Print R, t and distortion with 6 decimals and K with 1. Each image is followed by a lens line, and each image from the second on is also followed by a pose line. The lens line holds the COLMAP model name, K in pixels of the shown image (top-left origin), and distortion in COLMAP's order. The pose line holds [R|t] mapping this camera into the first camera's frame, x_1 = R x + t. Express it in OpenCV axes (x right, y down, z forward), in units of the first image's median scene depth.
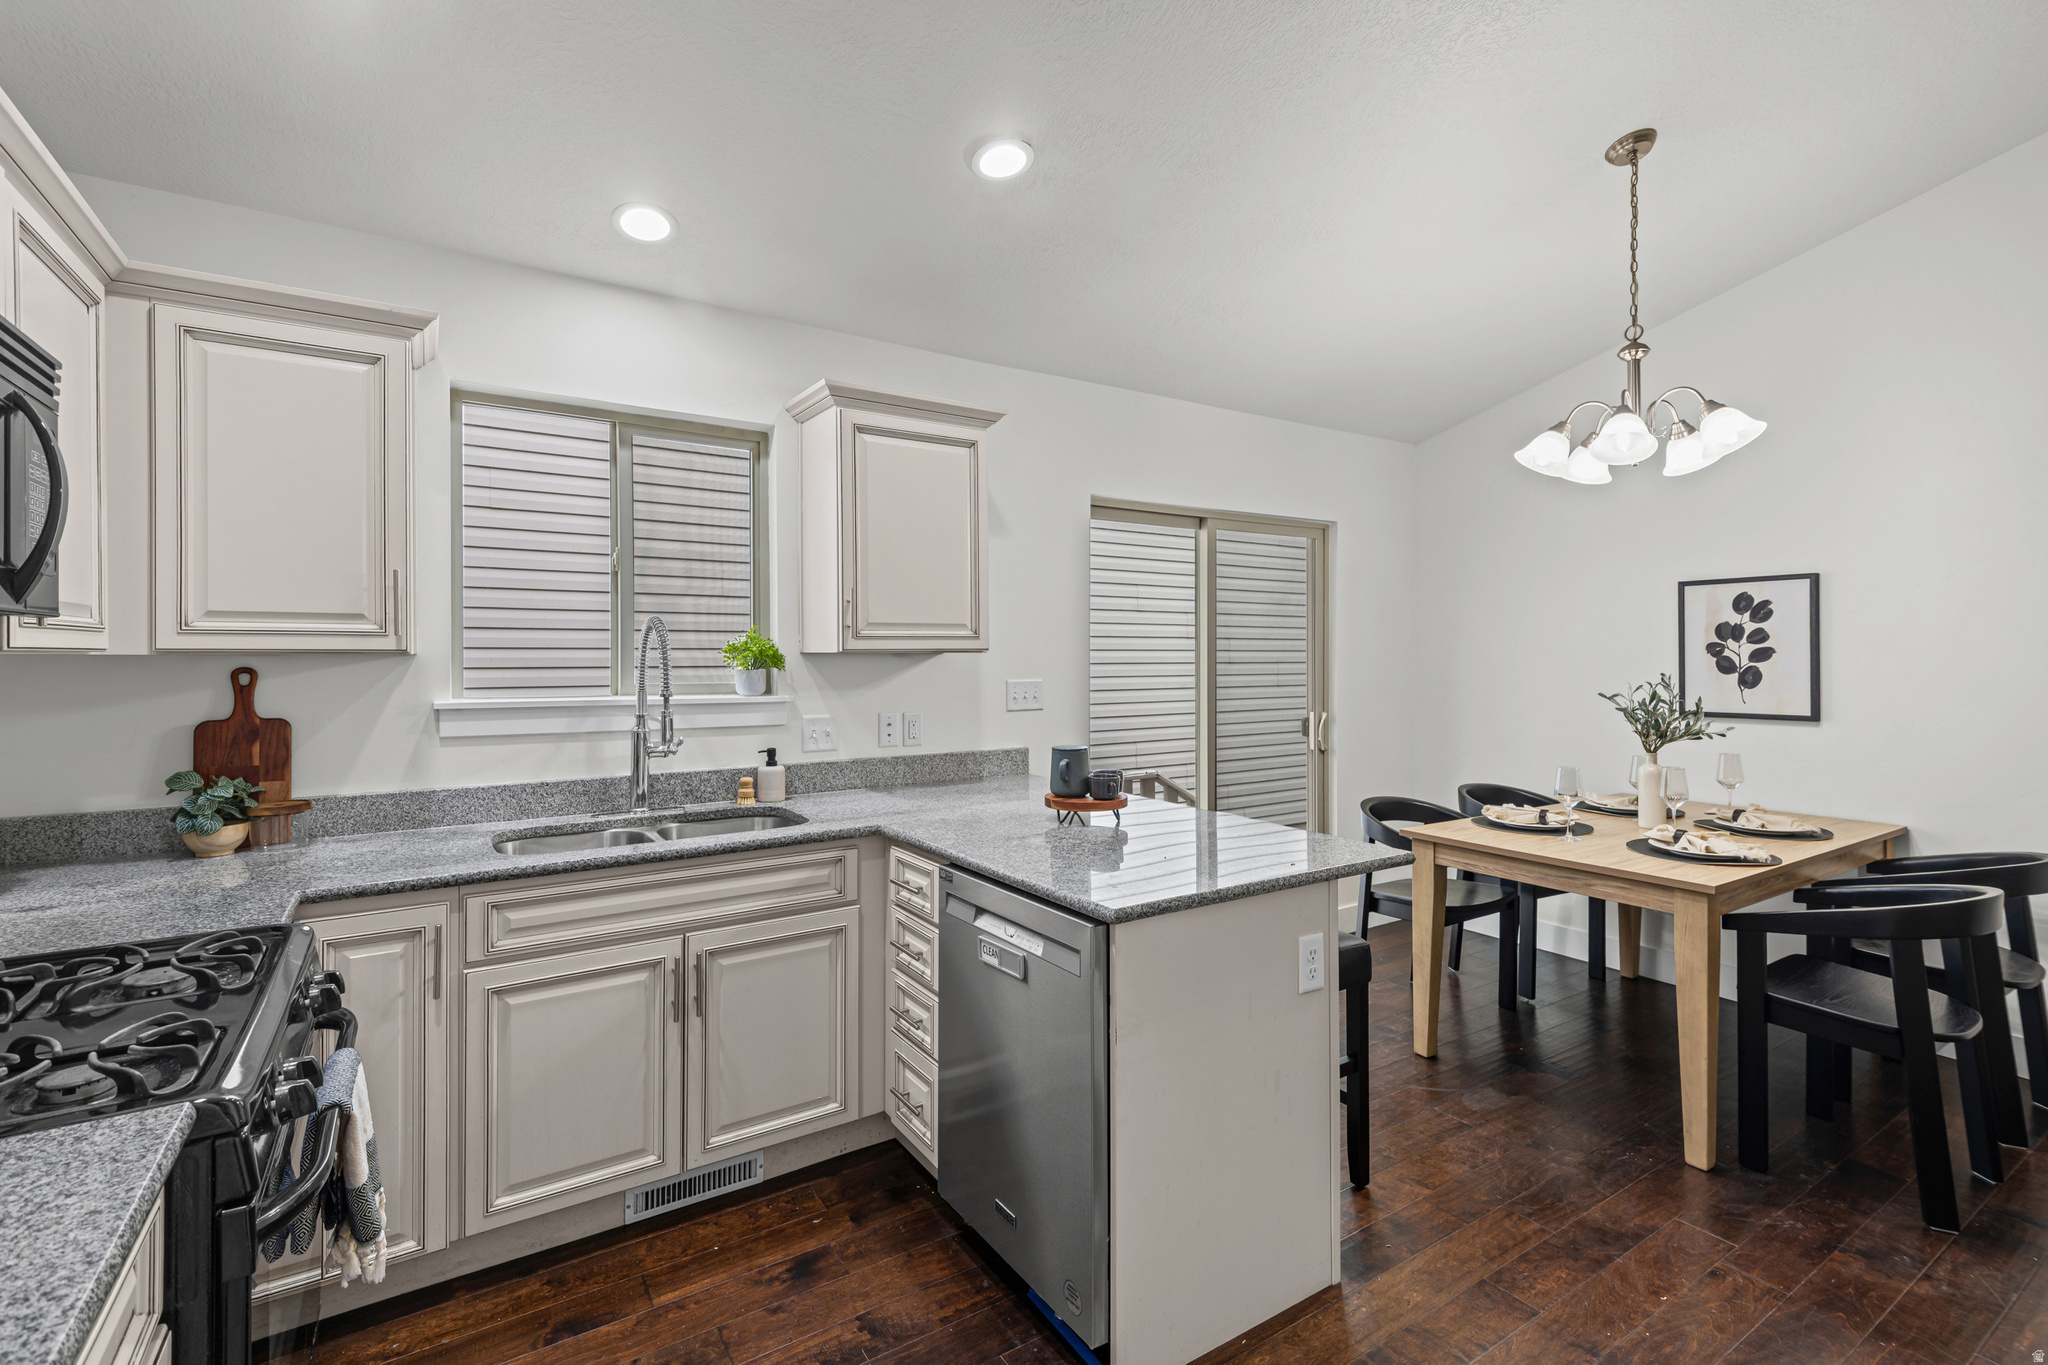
lens RADIAL K [[916.1, 0, 1025.3], [0, 916.1, 655.9], [0, 0, 1]] dist [0.012700, -0.005948]
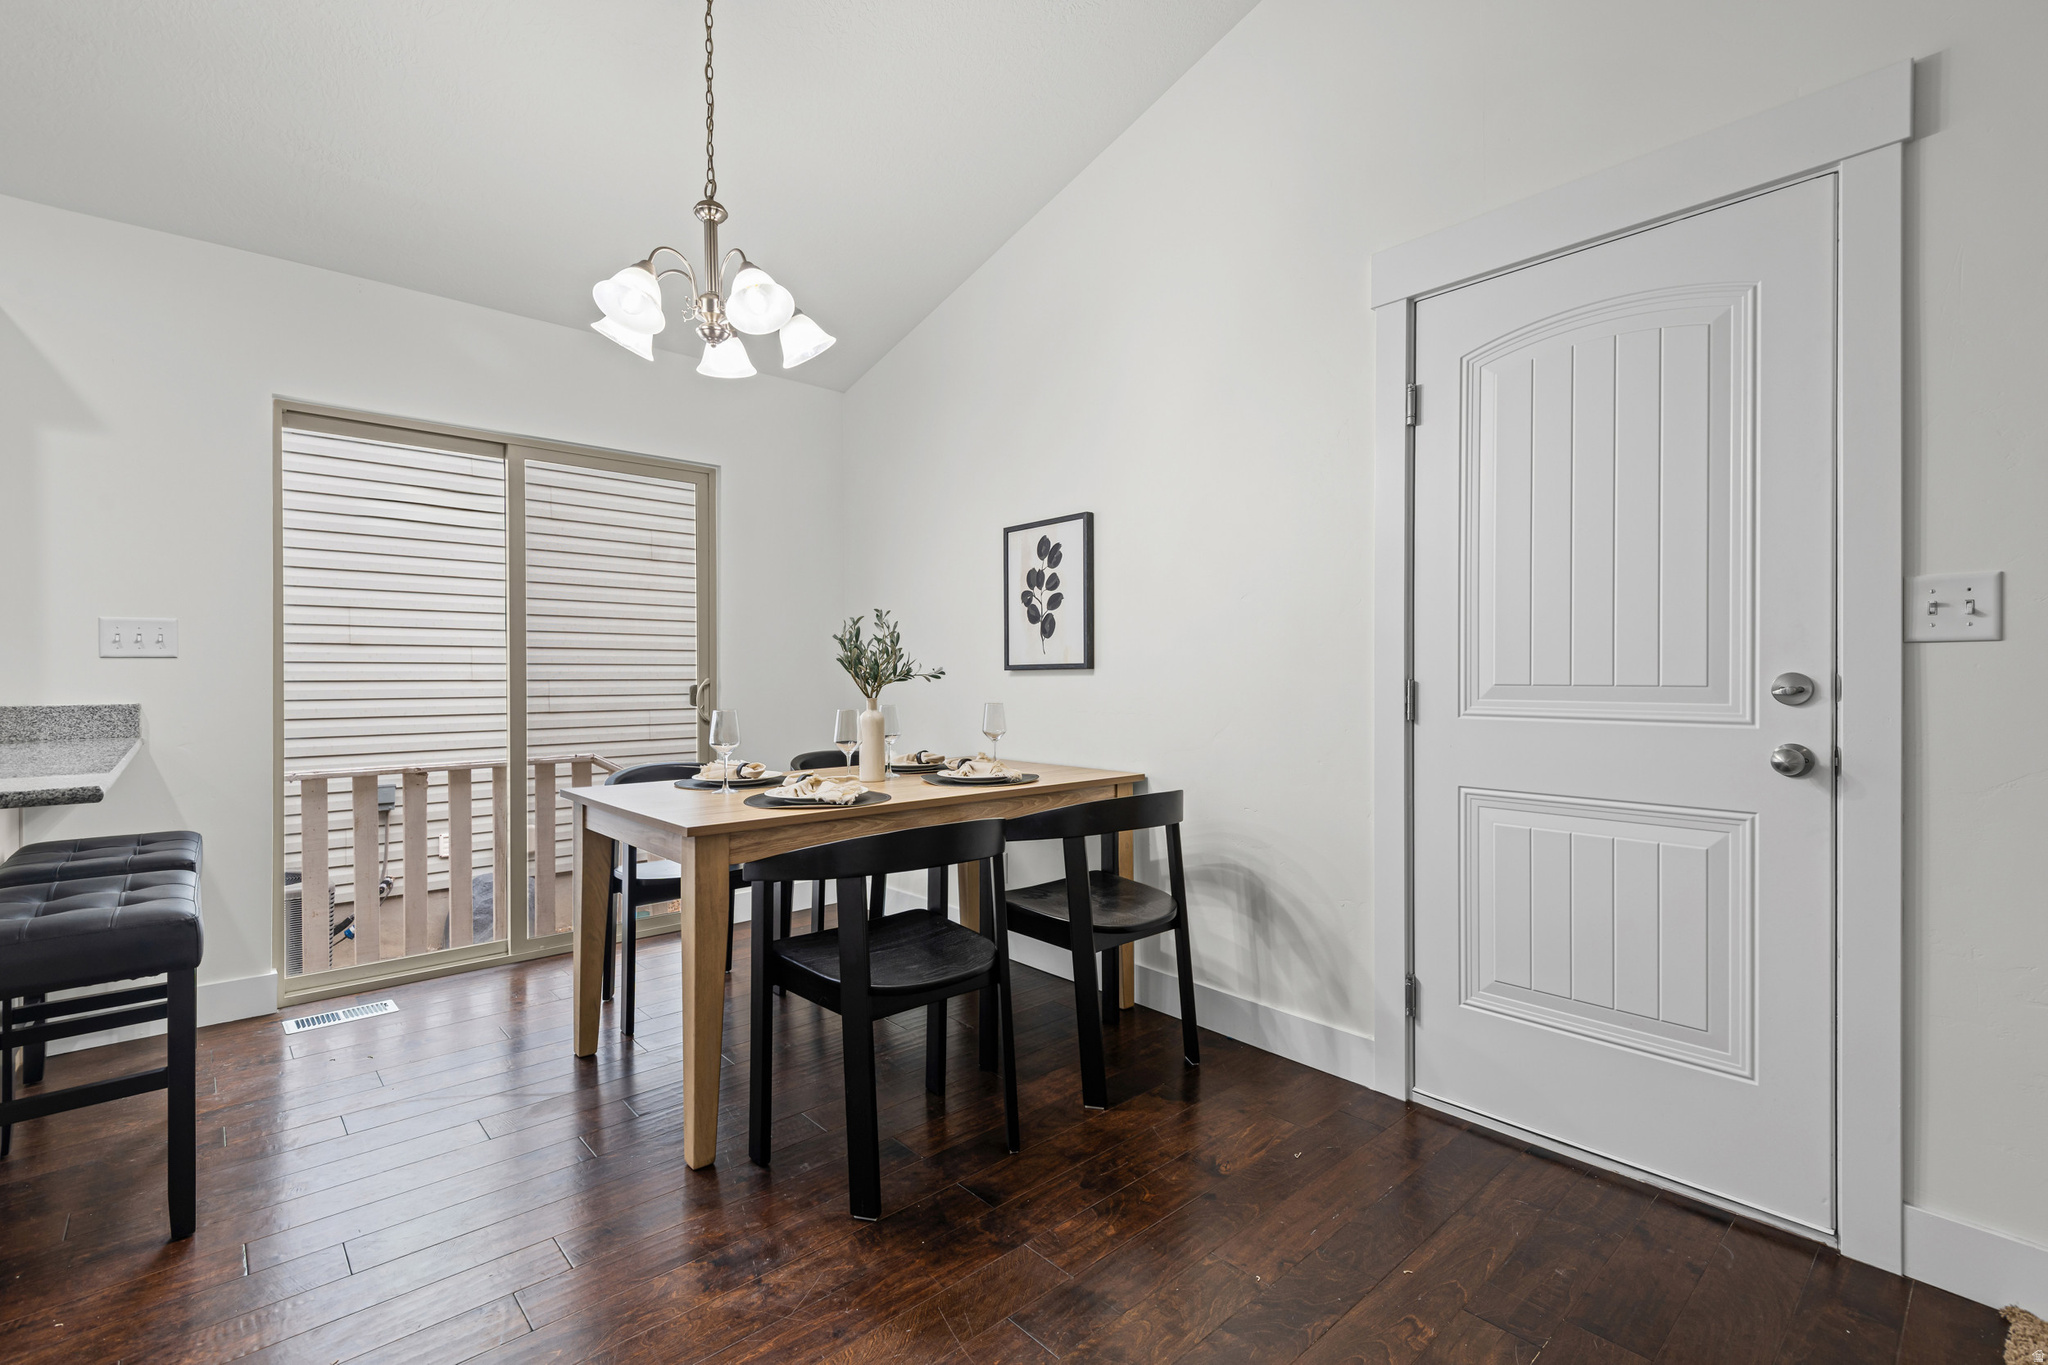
lens RADIAL K [[916.1, 0, 1012.3], [0, 916.1, 670.0], [0, 0, 1]] dist [0.012700, -0.005948]
pose [[0.982146, 0.000772, 0.188120, 0.578876], [-0.000107, 0.999994, -0.003546, 0.072544], [-0.188122, 0.003463, 0.982140, 0.084522]]
